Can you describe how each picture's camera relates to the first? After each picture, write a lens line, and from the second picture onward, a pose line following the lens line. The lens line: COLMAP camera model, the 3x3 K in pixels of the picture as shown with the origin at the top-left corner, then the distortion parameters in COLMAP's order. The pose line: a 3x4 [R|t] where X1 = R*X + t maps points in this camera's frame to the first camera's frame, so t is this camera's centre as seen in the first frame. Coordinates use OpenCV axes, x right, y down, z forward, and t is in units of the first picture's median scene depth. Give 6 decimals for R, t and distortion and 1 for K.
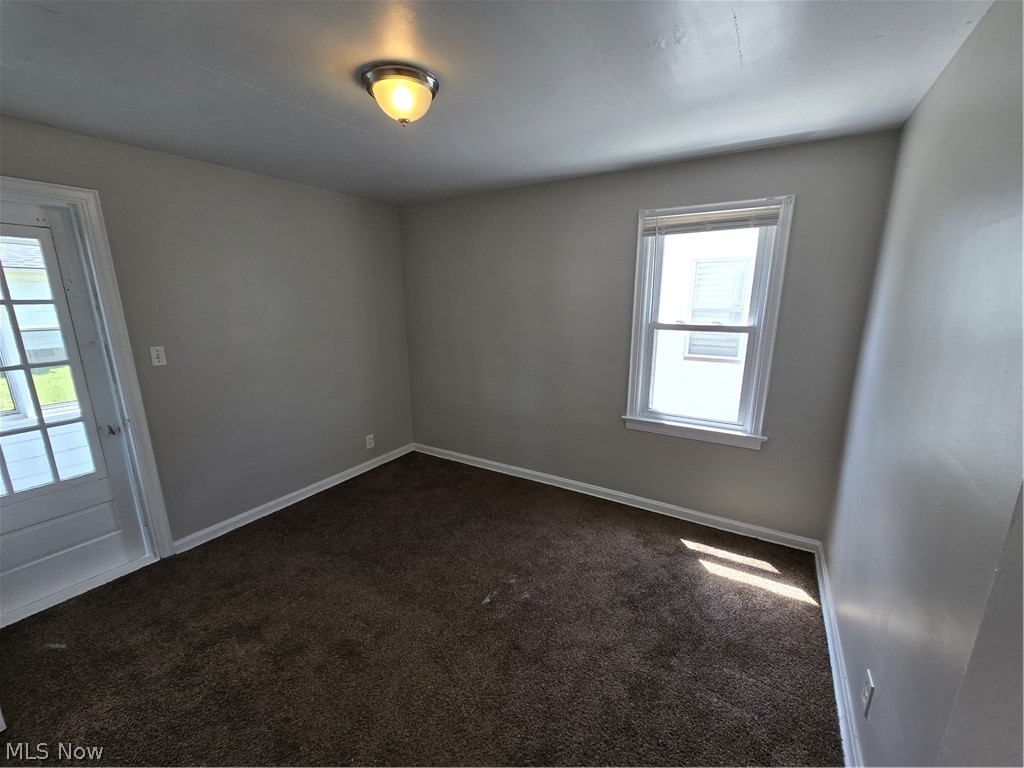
lens RADIAL K [[411.2, 0, 508.5], [0, 411.2, 382.2], [0, 0, 1]] dist [0.003450, 0.000526]
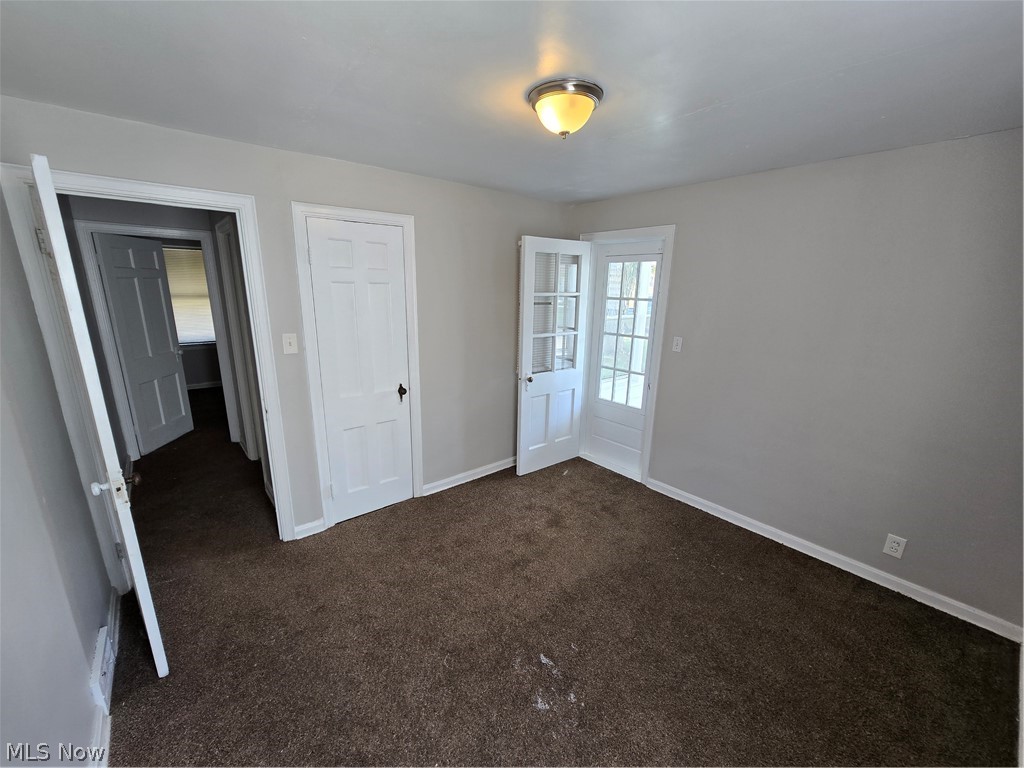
lens RADIAL K [[411.2, 0, 506.5], [0, 411.2, 387.3], [0, 0, 1]] dist [0.003450, 0.000526]
pose [[-0.302278, 0.231167, -0.924765, 0.579043], [-0.217287, 0.927897, 0.302975, -0.222871], [0.928124, 0.292522, -0.230253, 0.864919]]
